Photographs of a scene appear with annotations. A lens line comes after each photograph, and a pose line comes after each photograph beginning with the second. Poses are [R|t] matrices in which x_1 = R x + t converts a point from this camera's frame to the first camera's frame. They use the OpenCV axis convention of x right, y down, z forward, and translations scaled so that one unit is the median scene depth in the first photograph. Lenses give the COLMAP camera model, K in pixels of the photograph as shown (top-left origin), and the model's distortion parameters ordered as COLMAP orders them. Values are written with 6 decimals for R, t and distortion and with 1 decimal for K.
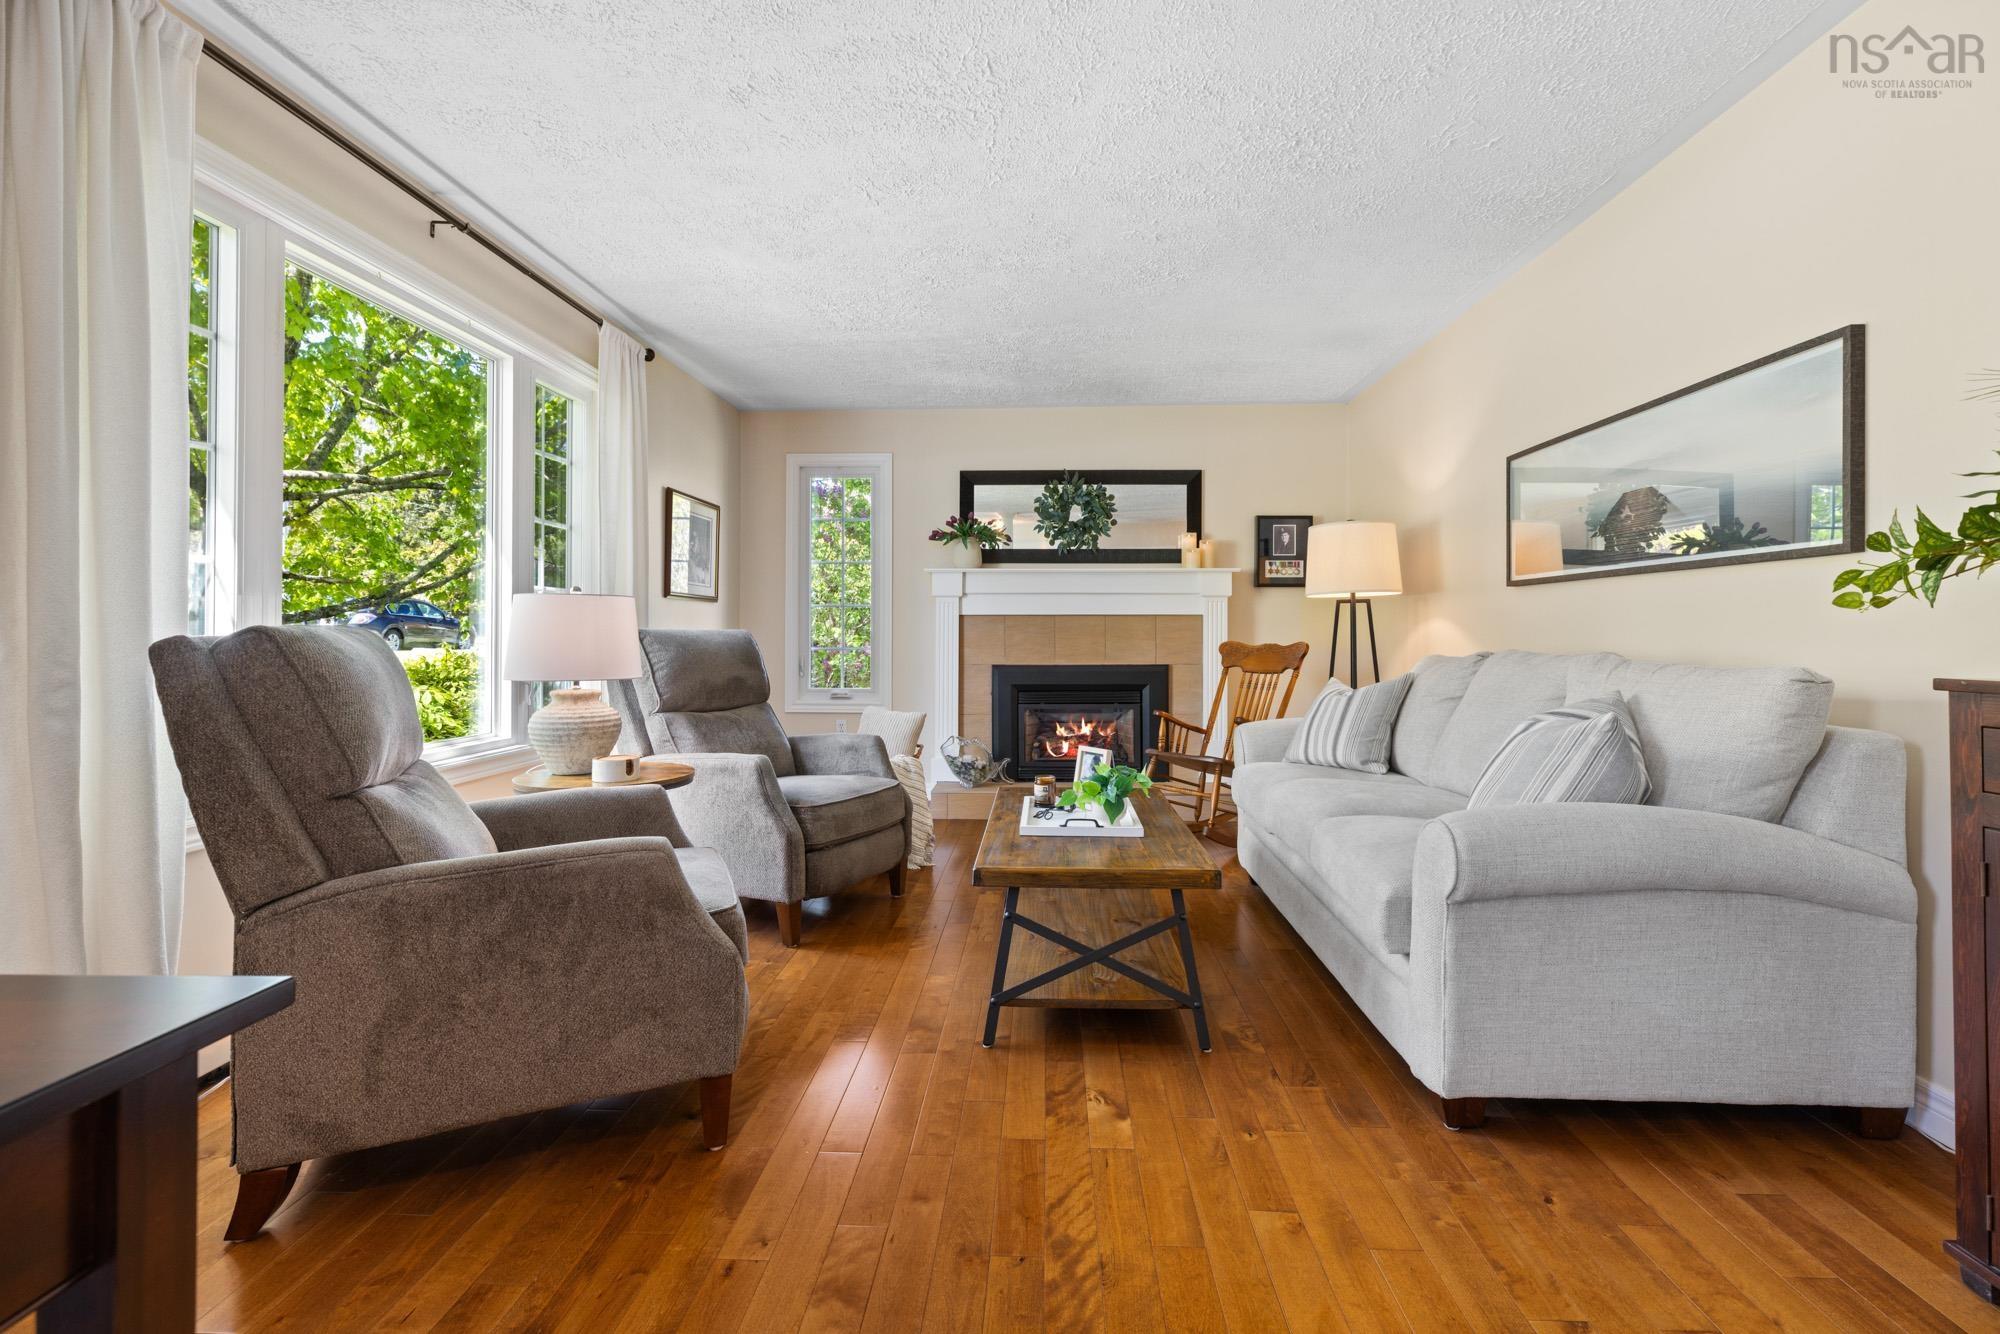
lens RADIAL K [[904.4, 0, 1004.4], [0, 904.4, 623.6], [0, 0, 1]] dist [0.003156, 0.000828]
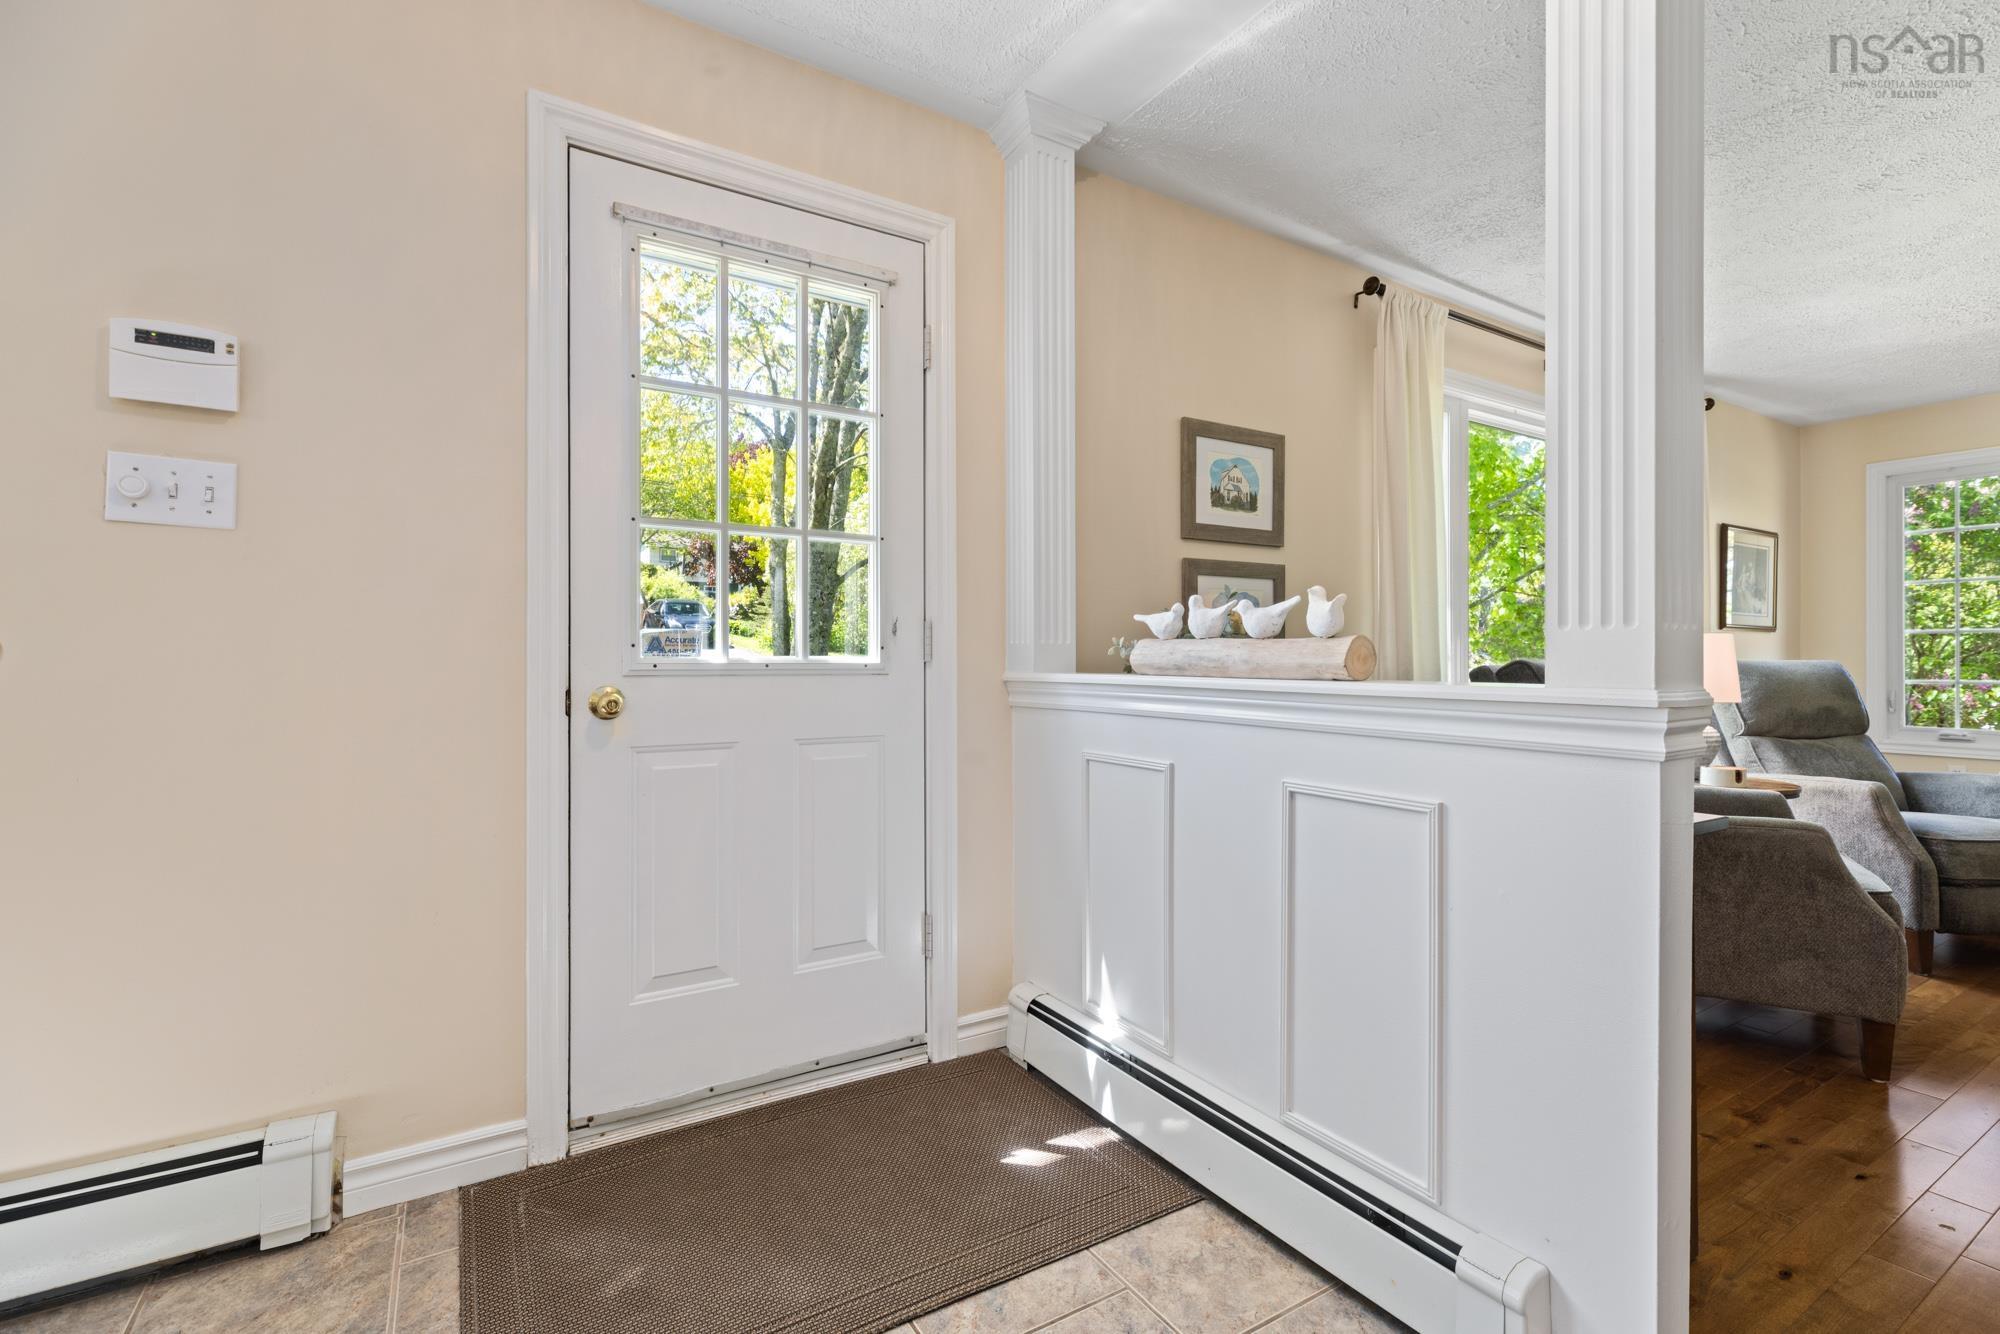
lens RADIAL K [[904.4, 0, 1004.2], [0, 904.4, 660.7], [0, 0, 1]] dist [0.003156, 0.000828]
pose [[0.574904, -0.002539, -0.818217, 0.007115], [0.008934, 0.999955, 0.003174, -0.005493], [0.818172, -0.009135, 0.574901, -0.378245]]
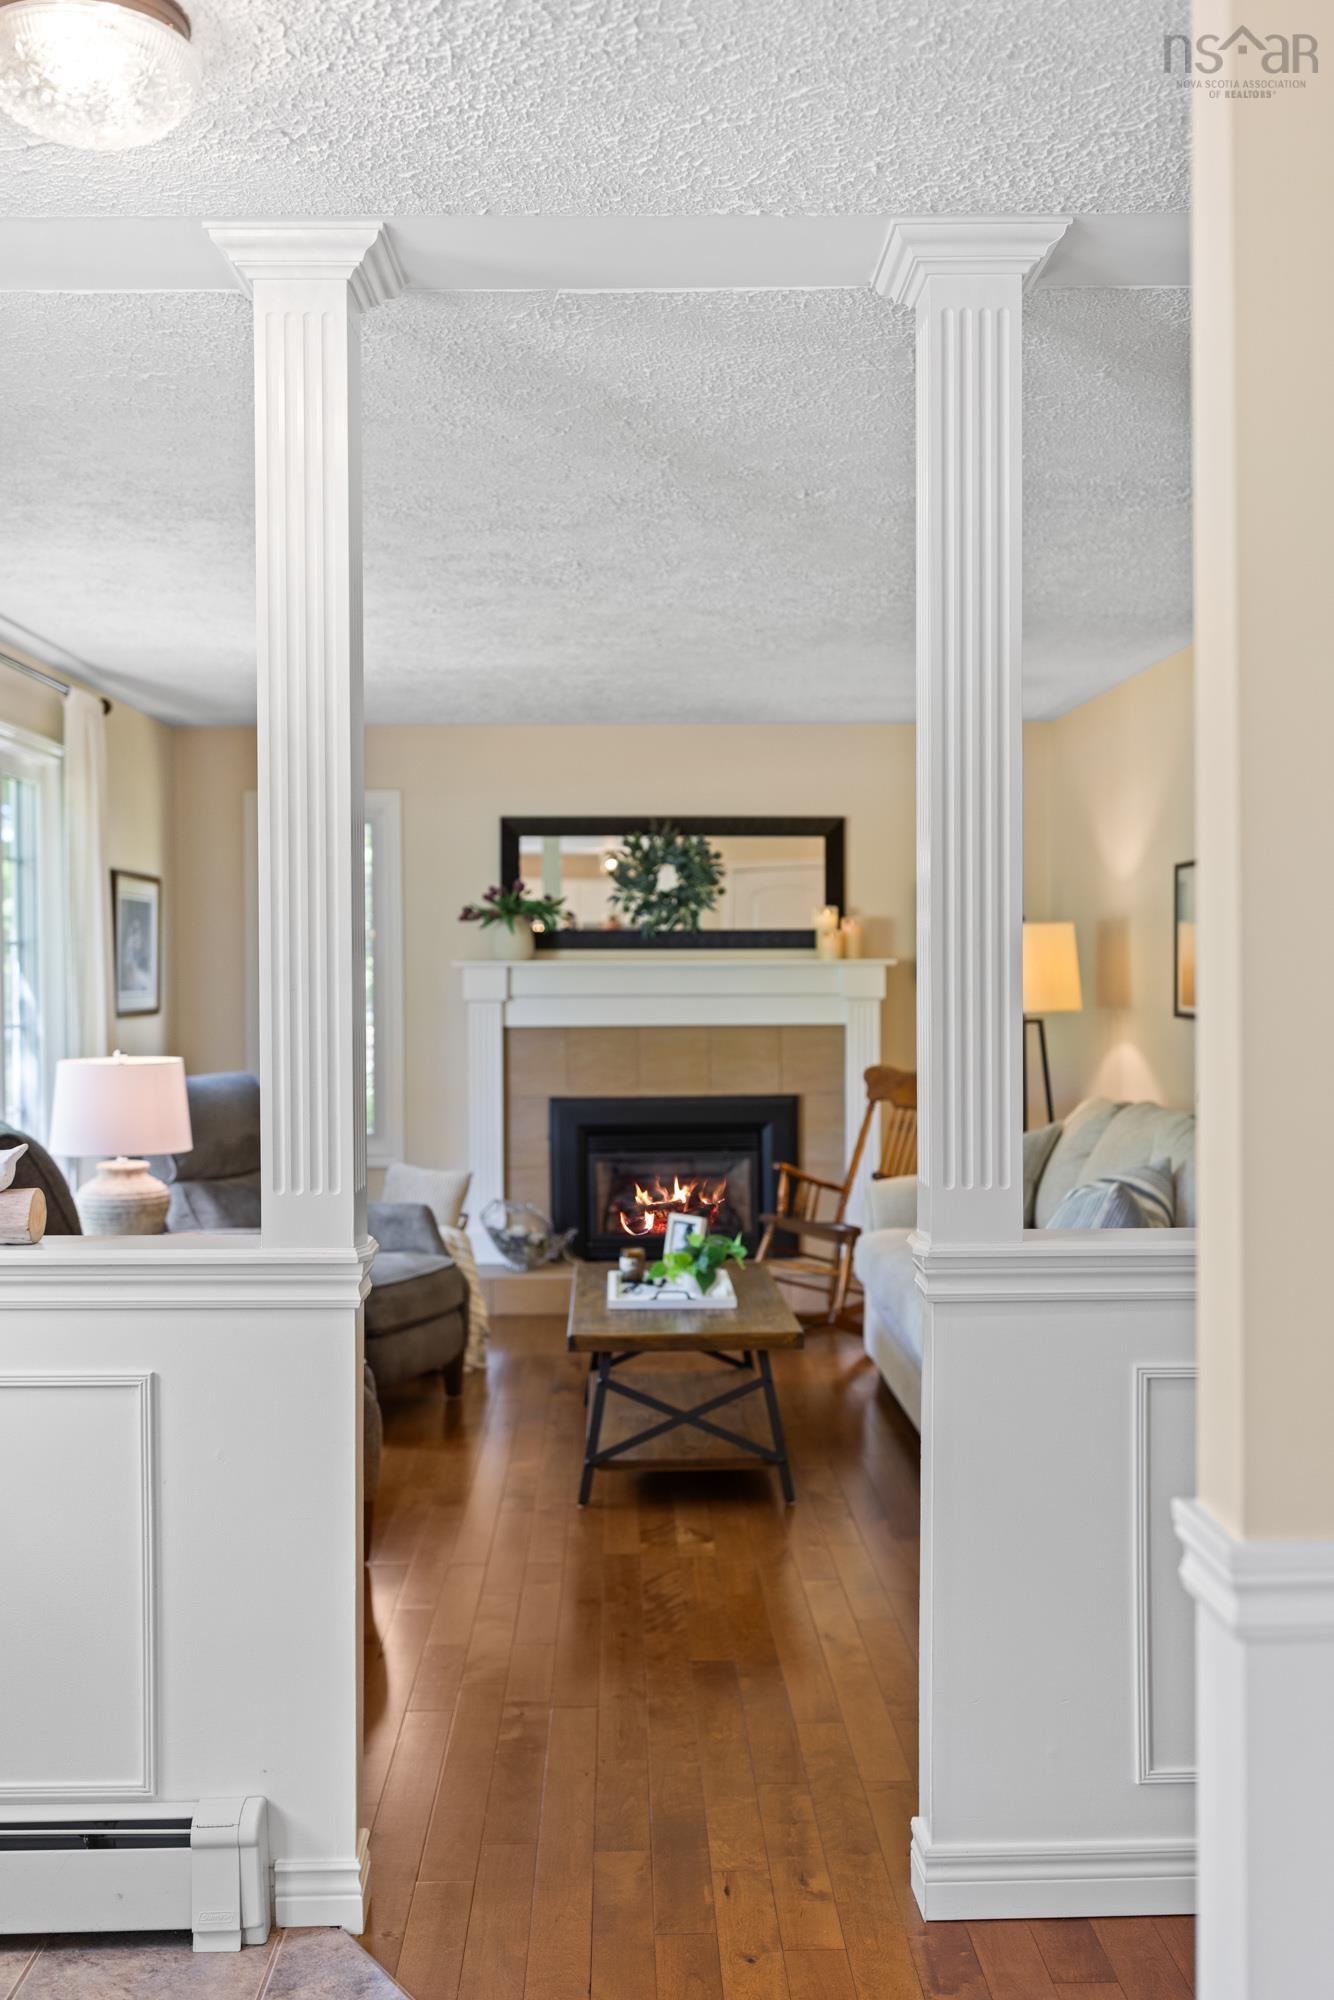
lens RADIAL K [[1950.1, 0, 654.0], [0, 1950.1, 1003.1], [0, 0, 1]] dist [0.029853, 0.000000]
pose [[0.997611, -0.008040, 0.068613, -0.058803], [0.005789, 0.999440, 0.032956, -0.125728], [-0.068839, -0.032480, 0.997099, -0.838467]]
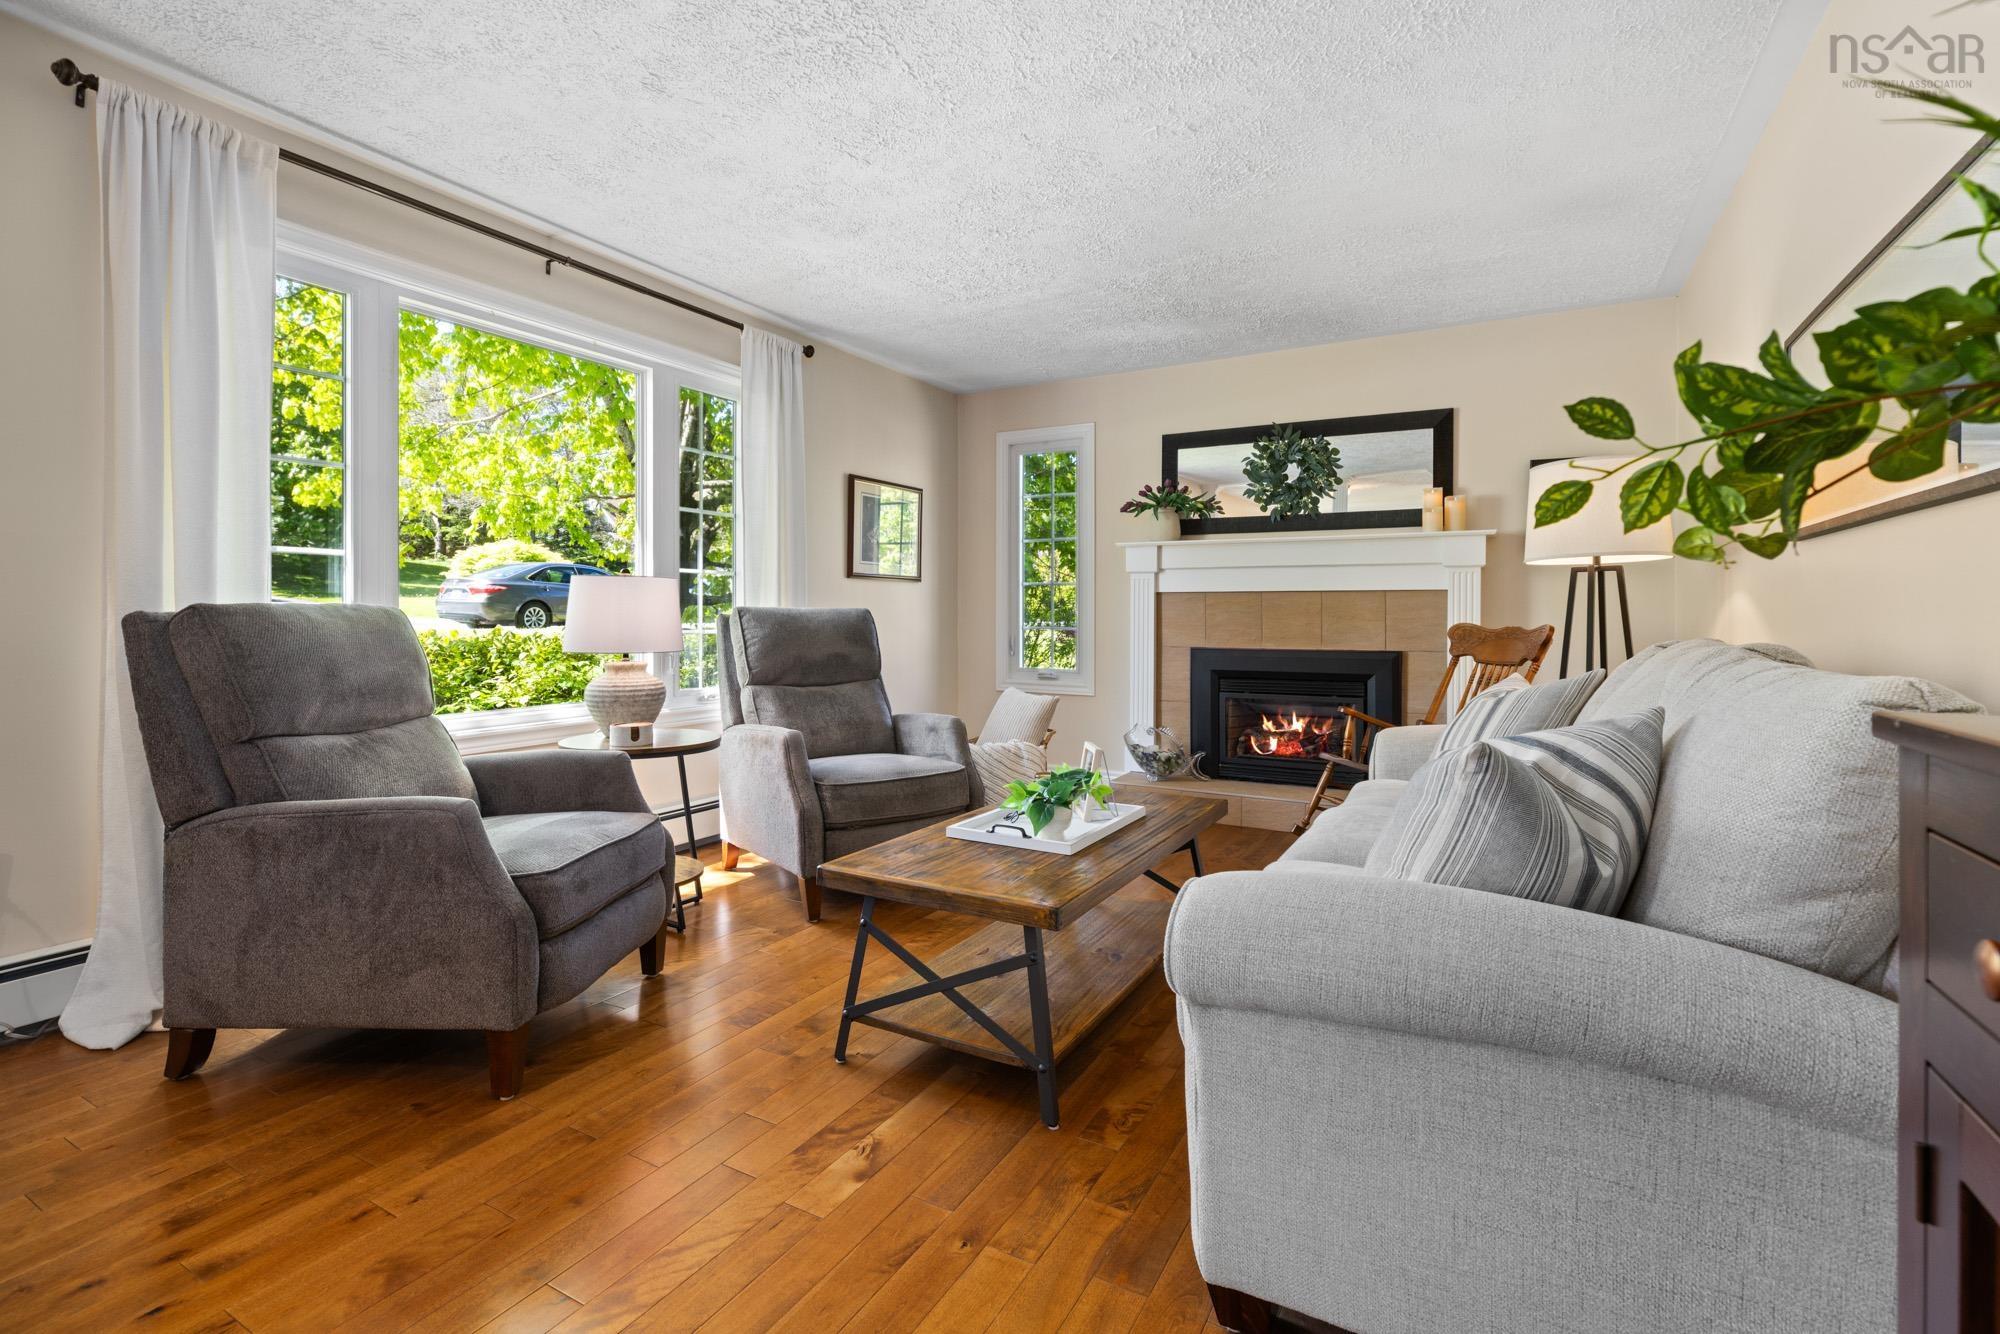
lens RADIAL K [[904.4, 0, 1008.4], [0, 904.4, 617.1], [0, 0, 1]] dist [0.003156, 0.000828]
pose [[0.894407, 0.004517, -0.447231, 0.371498], [0.002234, 0.999891, 0.014567, 0.002842], [0.447248, -0.014028, 0.894300, 0.179878]]
